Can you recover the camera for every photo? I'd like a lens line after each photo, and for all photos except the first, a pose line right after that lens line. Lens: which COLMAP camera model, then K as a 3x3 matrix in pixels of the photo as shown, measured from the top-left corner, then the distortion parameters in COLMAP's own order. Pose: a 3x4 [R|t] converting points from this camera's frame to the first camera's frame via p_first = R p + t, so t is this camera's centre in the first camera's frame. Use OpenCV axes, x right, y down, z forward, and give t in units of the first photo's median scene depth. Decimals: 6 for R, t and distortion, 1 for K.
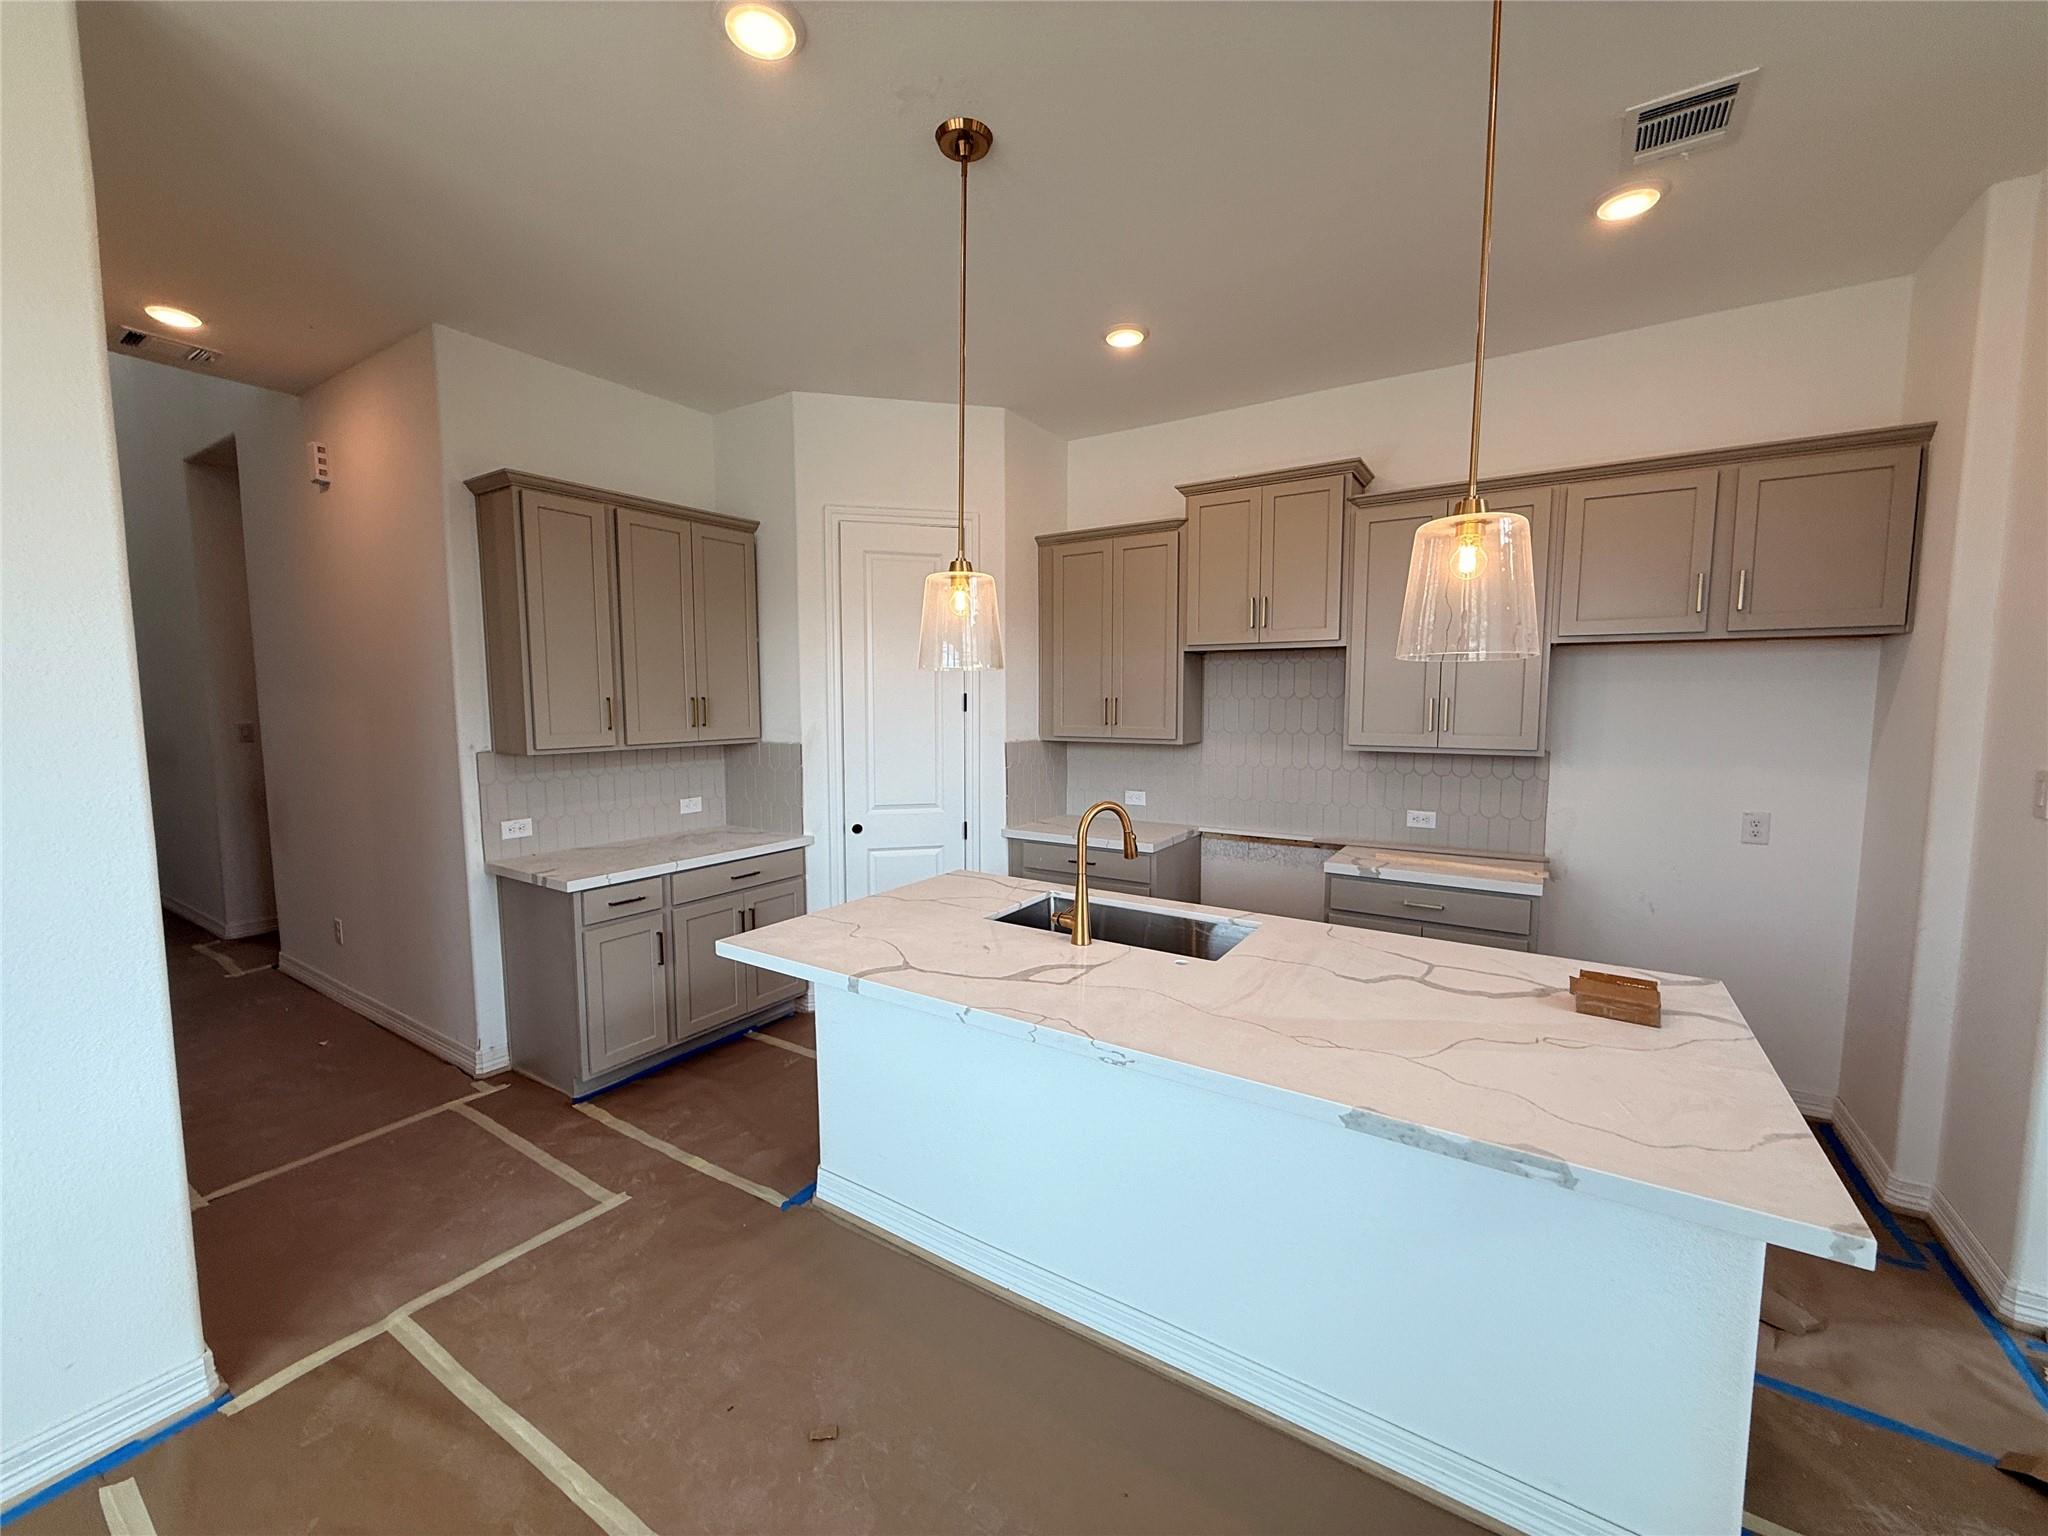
lens RADIAL K [[816.8, 0, 1020.4], [0, 816.8, 769.3], [0, 0, 1]] dist [-0.009028, 0.000298]
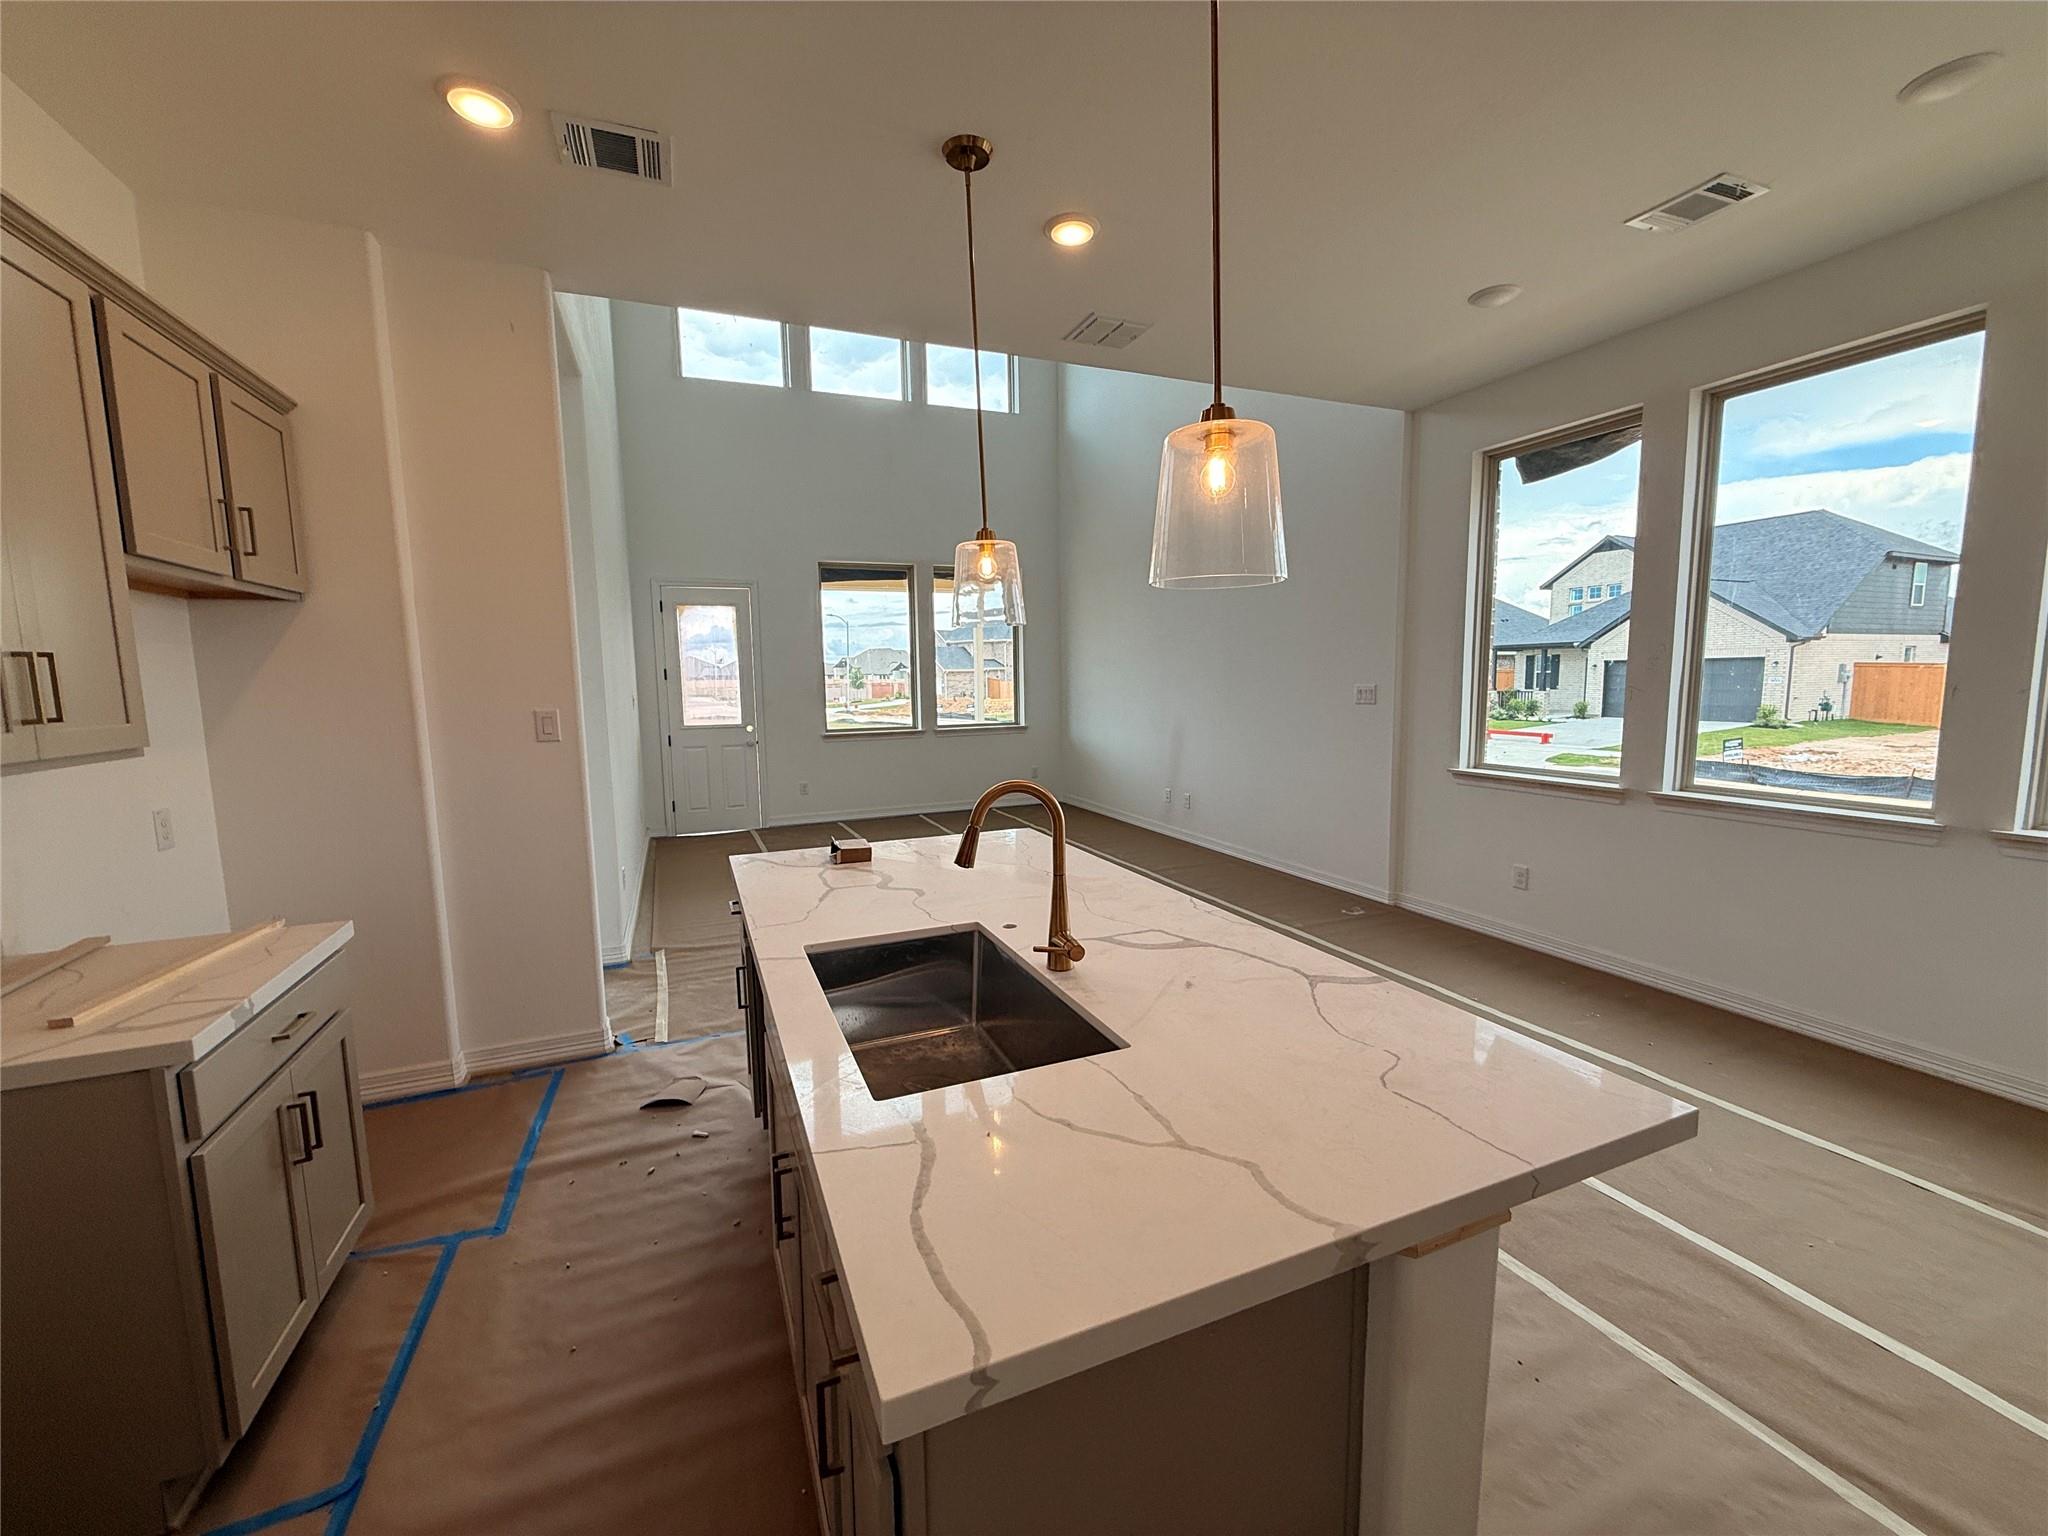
lens RADIAL K [[816.8, 0, 1020.1], [0, 816.8, 764.8], [0, 0, 1]] dist [-0.009028, 0.000298]
pose [[-0.829189, -0.047751, 0.556925, -0.334384], [0.065304, 0.981246, 0.181361, -0.117556], [-0.555140, 0.186752, -0.810520, 1.769490]]
